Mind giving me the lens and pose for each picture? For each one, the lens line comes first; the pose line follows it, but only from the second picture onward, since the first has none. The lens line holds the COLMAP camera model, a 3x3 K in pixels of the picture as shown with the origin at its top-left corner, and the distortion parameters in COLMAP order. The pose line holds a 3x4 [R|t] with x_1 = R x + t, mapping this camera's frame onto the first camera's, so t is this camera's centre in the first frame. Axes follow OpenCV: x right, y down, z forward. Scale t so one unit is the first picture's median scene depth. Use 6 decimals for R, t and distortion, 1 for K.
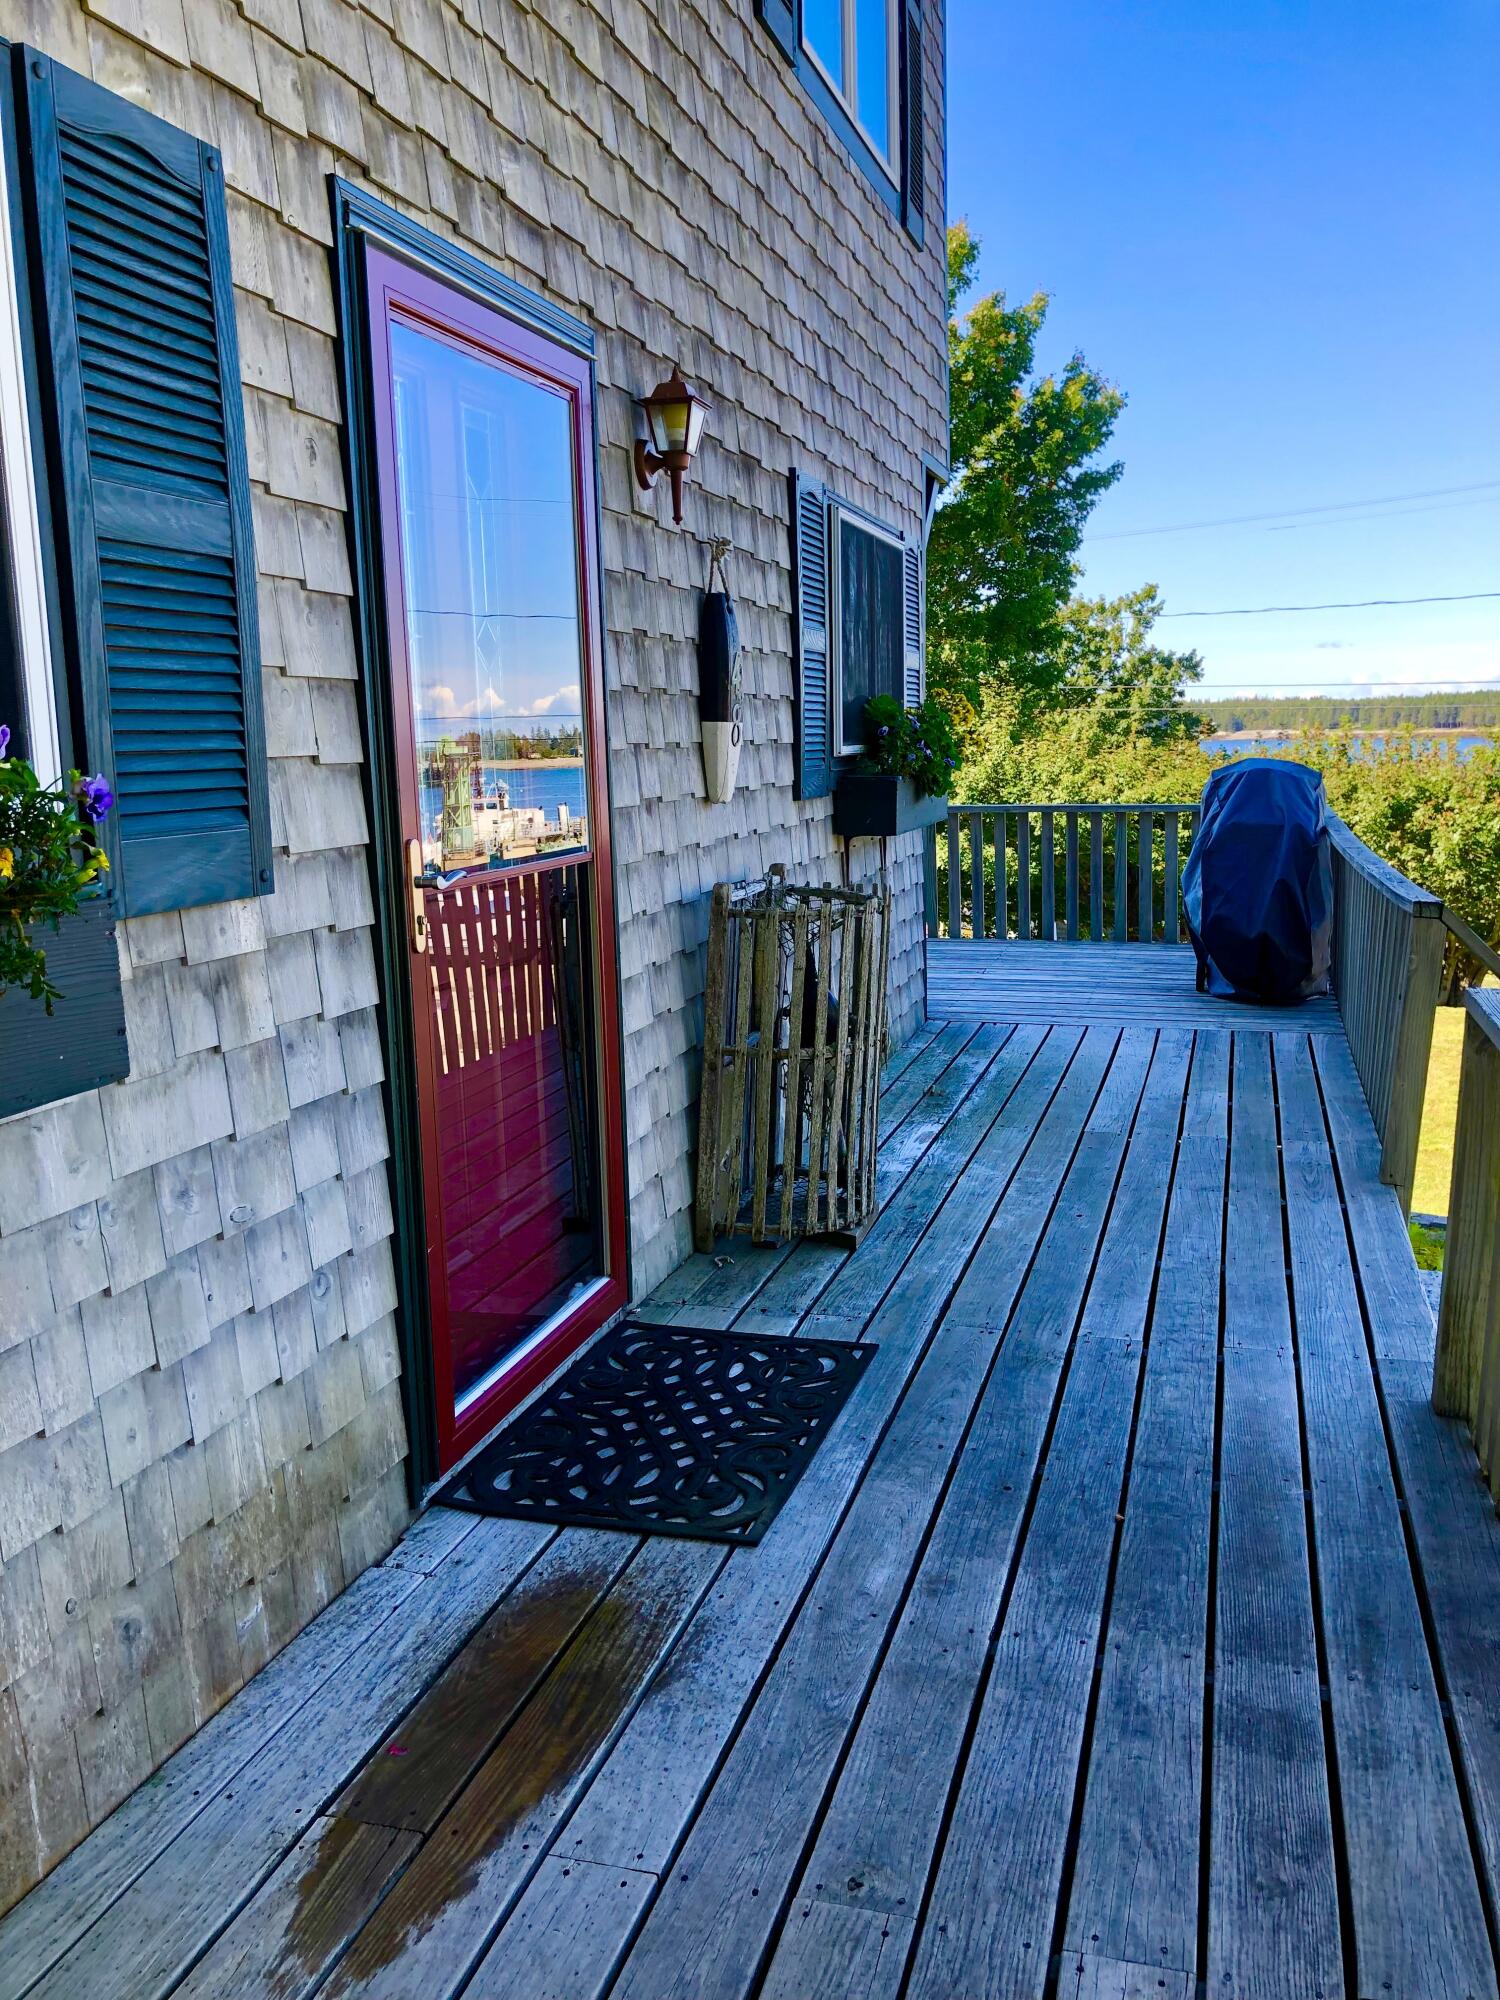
lens RADIAL K [[1639.8, 0, 750.0], [0, 1639.8, 1000.0], [0, 0, 1]] dist [0.010045, -0.025112]
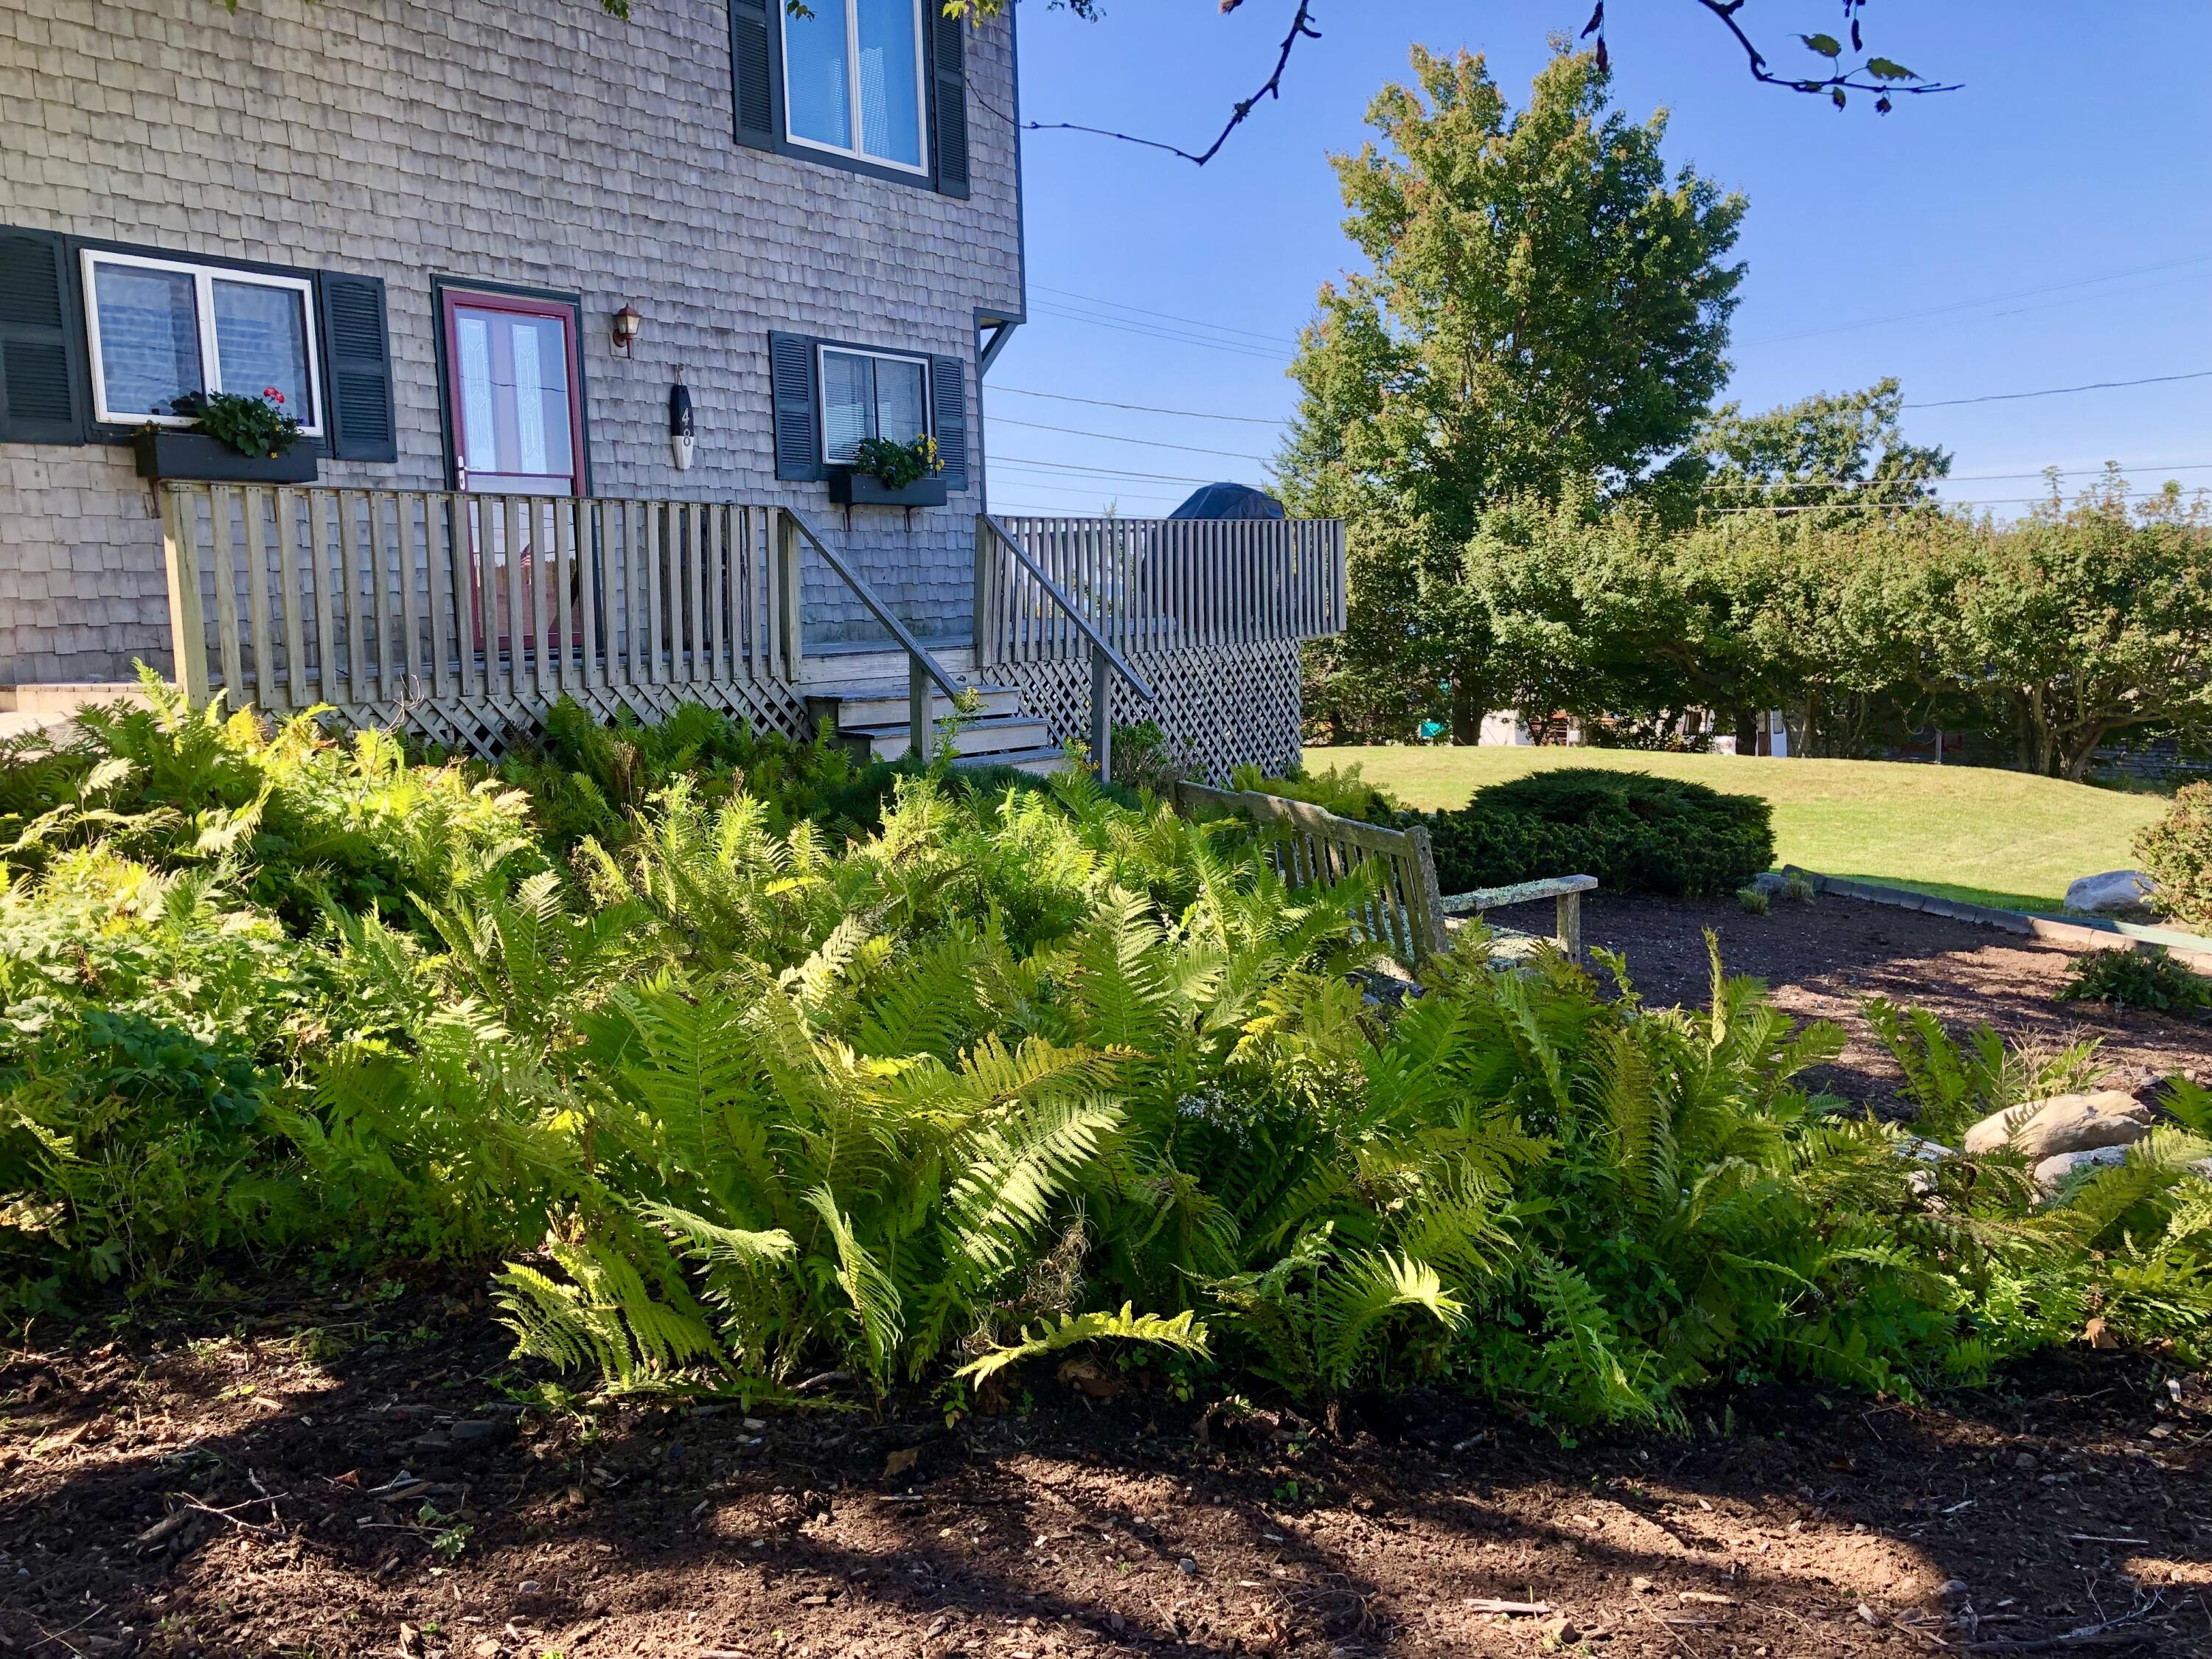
lens RADIAL K [[1813.6, 0, 1106.0], [0, 1813.6, 829.5], [0, 0, 1]] dist [0.010045, -0.025112]
pose [[0.947444, 0.035720, -0.317920, 0.266164], [-0.042523, 0.998990, -0.014483, 0.078583], [0.317082, 0.027241, 0.948007, -0.249149]]
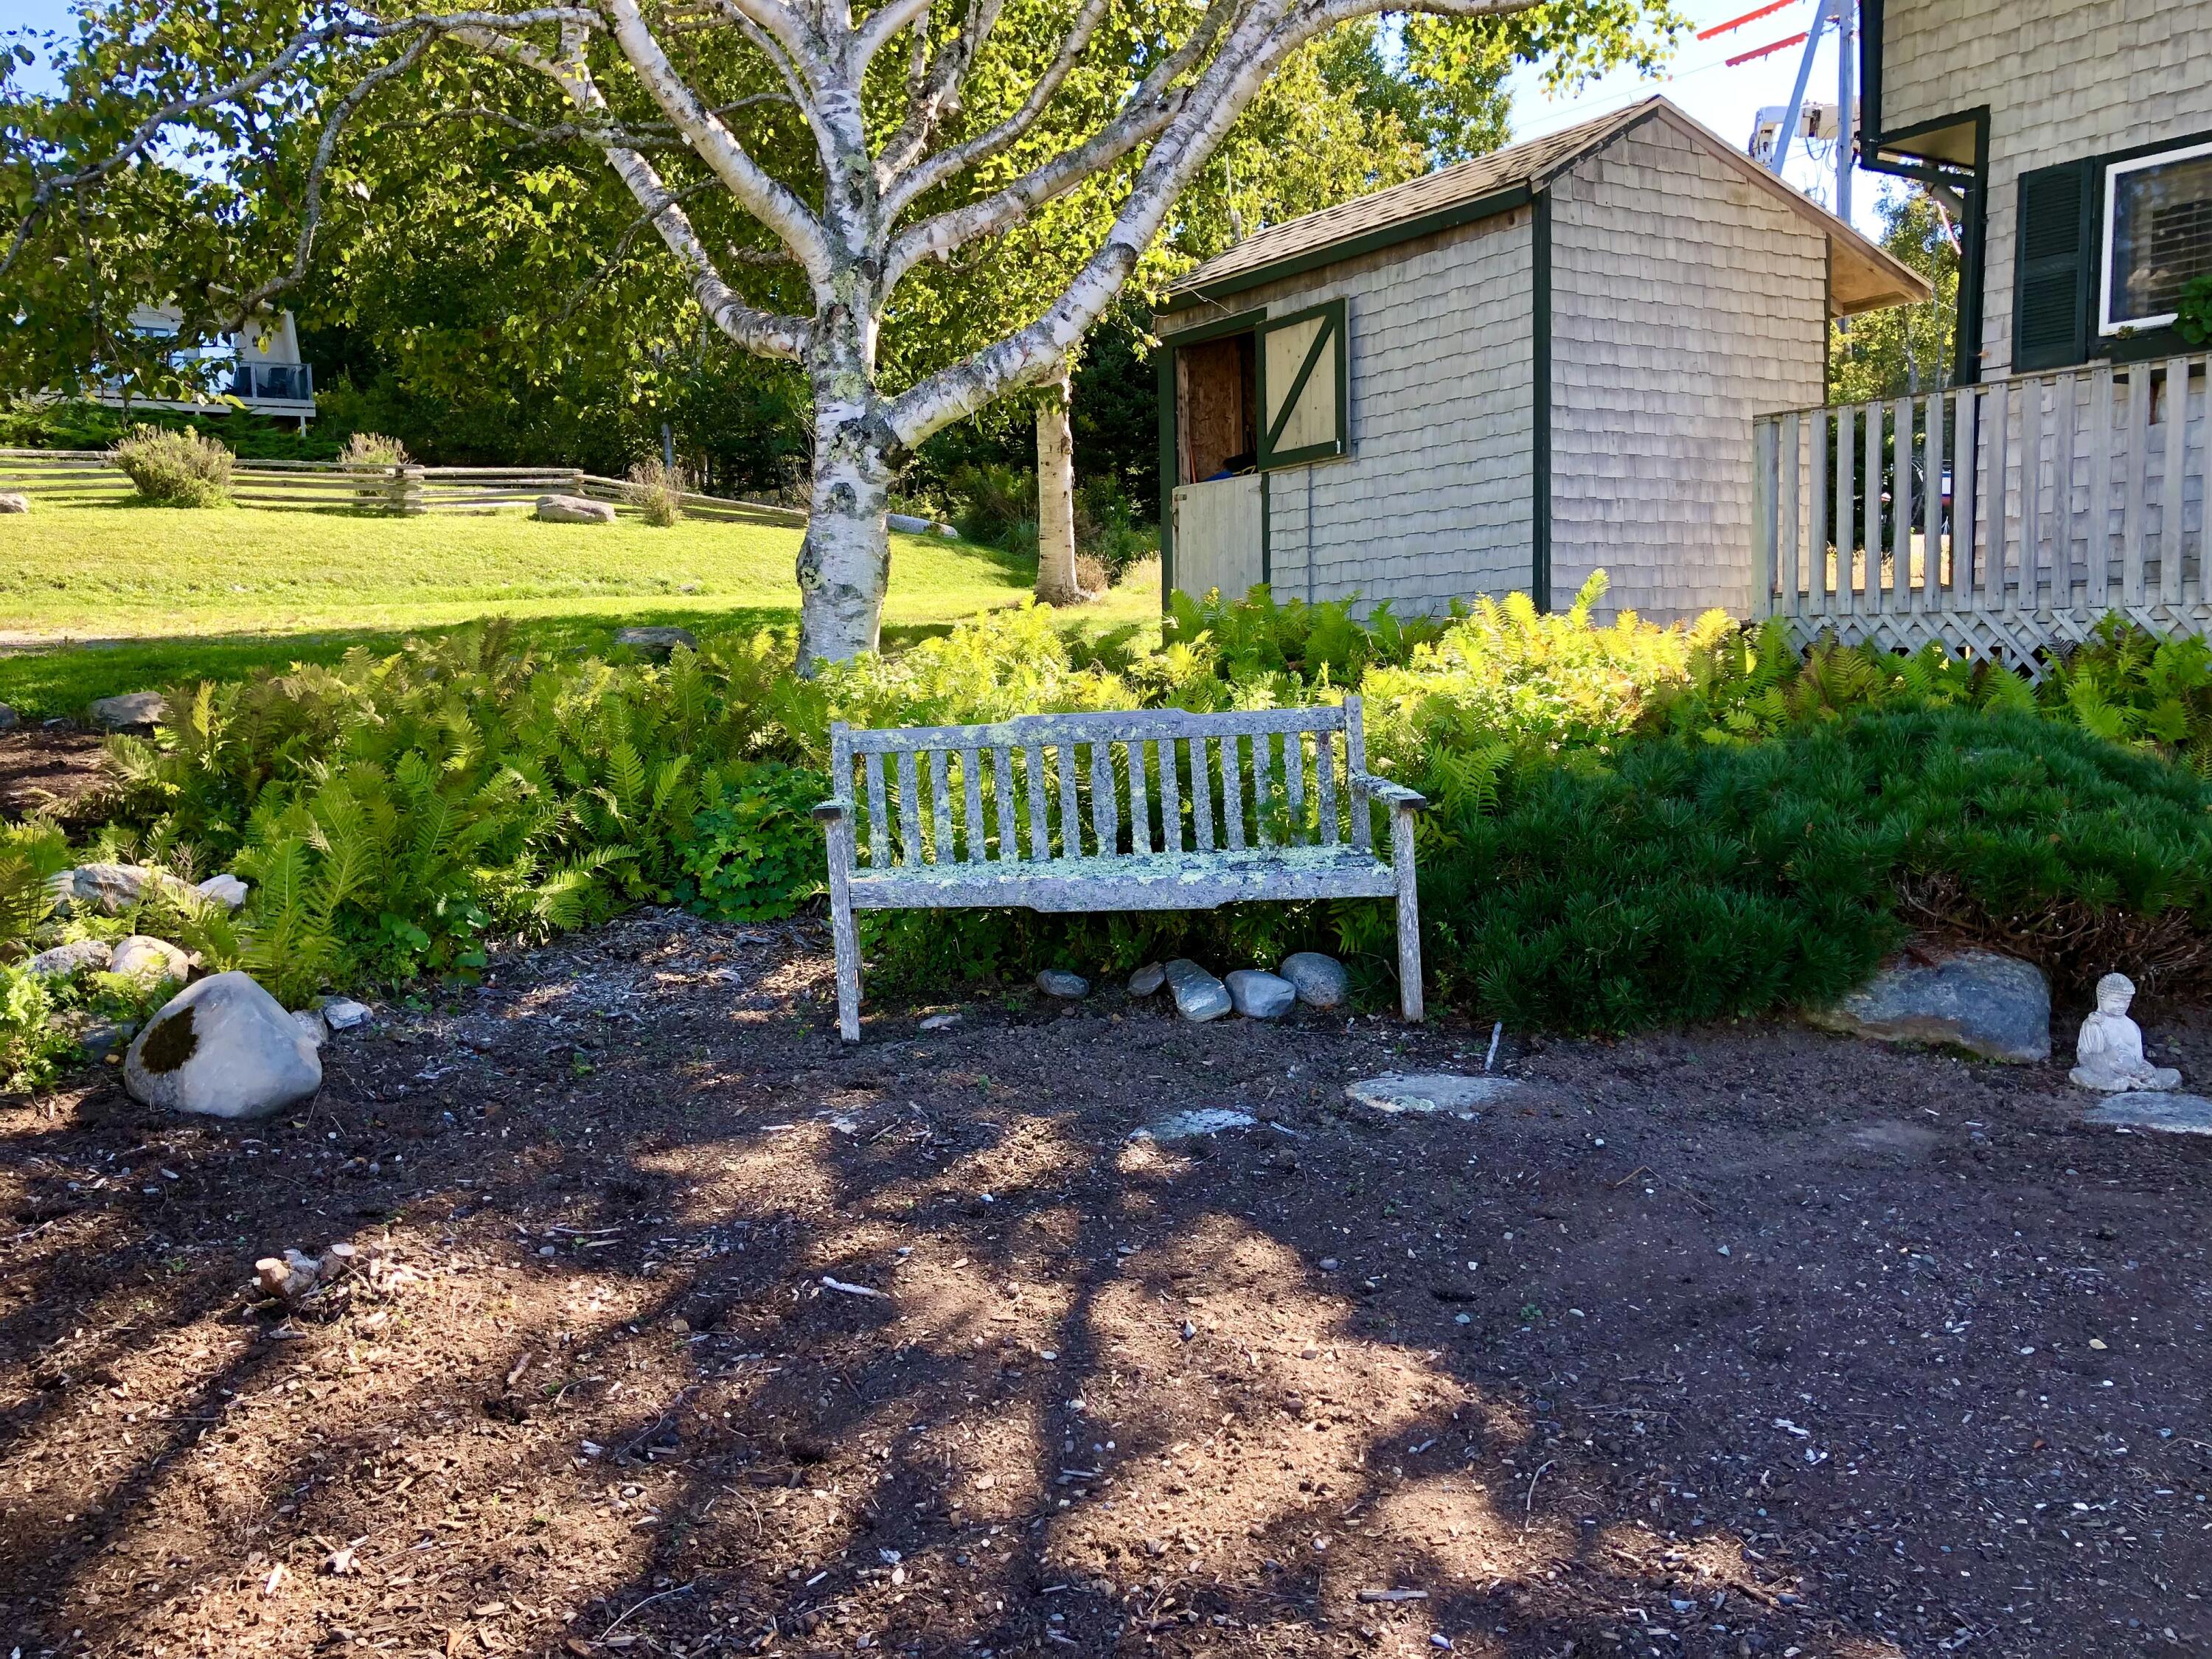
lens RADIAL K [[1813.6, 0, 1106.0], [0, 1813.6, 829.5], [0, 0, 1]] dist [0.010045, -0.025112]
pose [[-0.650429, 0.111063, -0.751403, 0.382283], [-0.083135, 0.972900, 0.215765, 0.035413], [0.755004, 0.202808, -0.623569, 0.132814]]
